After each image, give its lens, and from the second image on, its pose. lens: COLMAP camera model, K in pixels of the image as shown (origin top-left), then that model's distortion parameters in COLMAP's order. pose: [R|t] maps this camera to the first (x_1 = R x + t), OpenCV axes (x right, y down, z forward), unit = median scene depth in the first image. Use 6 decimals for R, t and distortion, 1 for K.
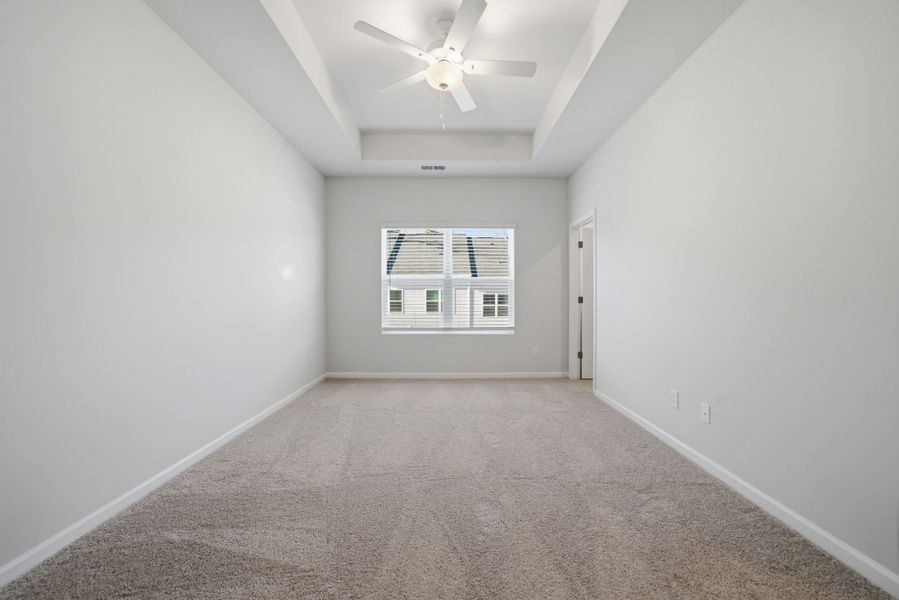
lens RADIAL K [[376.4, 0, 451.4], [0, 376.4, 301.8], [0, 0, 1]] dist [-0.001454, 0.000280]
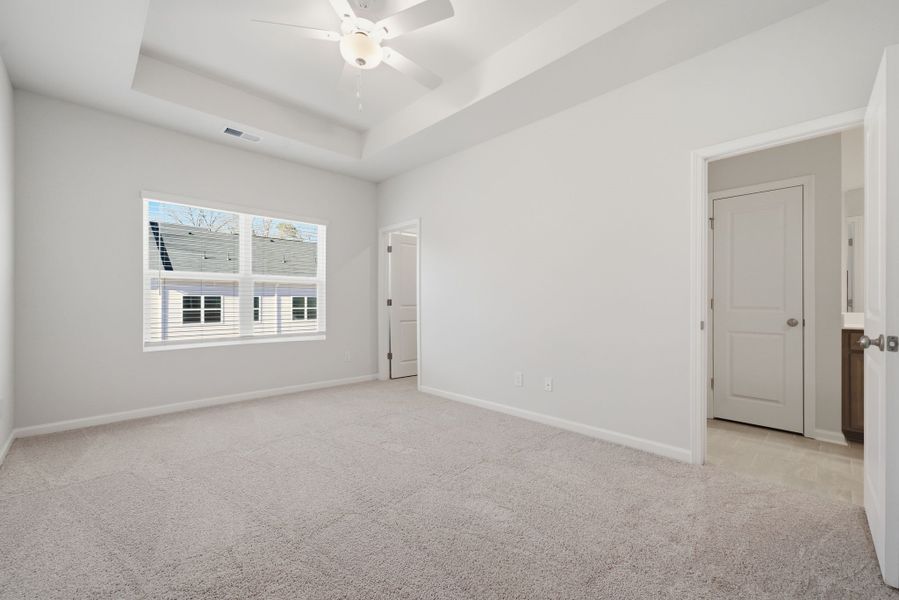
lens RADIAL K [[388.0, 0, 449.5], [0, 388.0, 300.0], [0, 0, 1]] dist [-0.002290, 0.000026]
pose [[0.721523, 0.008426, 0.692339, -0.274679], [0.001329, 0.999907, -0.013554, 0.002410], [-0.692389, 0.010700, 0.721445, 0.108324]]
